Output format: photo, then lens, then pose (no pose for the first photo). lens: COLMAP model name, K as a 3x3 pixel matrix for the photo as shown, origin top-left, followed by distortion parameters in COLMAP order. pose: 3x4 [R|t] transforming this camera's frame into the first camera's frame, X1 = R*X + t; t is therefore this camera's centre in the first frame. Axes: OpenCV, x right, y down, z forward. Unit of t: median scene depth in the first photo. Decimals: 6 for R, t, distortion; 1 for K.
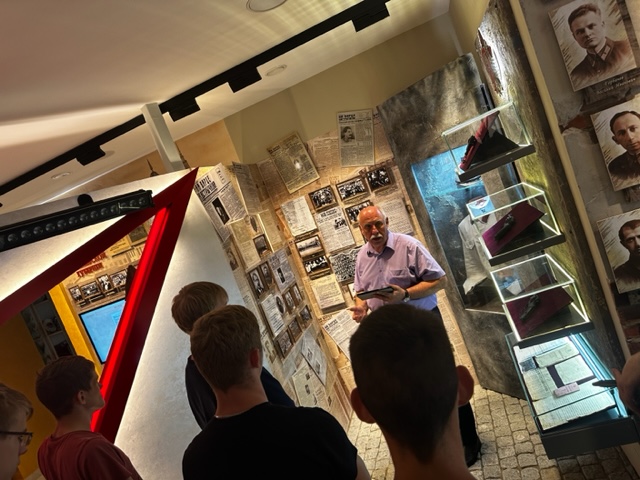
lens RADIAL K [[446.3, 0, 320.0], [0, 446.3, 240.0], [0, 0, 1]] dist [0.107680, -0.165147]
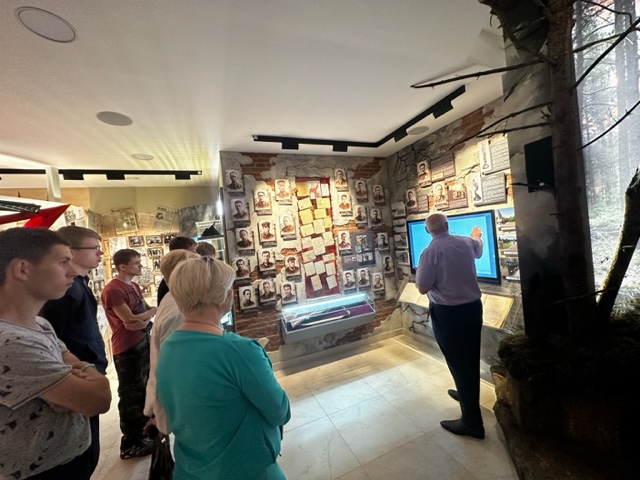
lens RADIAL K [[256.6, 0, 320.0], [0, 256.6, 240.0], [0, 0, 1]] dist [-0.001144, -0.000204]
pose [[0.773729, 0.284232, 0.566176, -0.011645], [-0.130883, 0.946141, -0.296120, 0.172966], [-0.619849, 0.155014, 0.769258, -0.515812]]
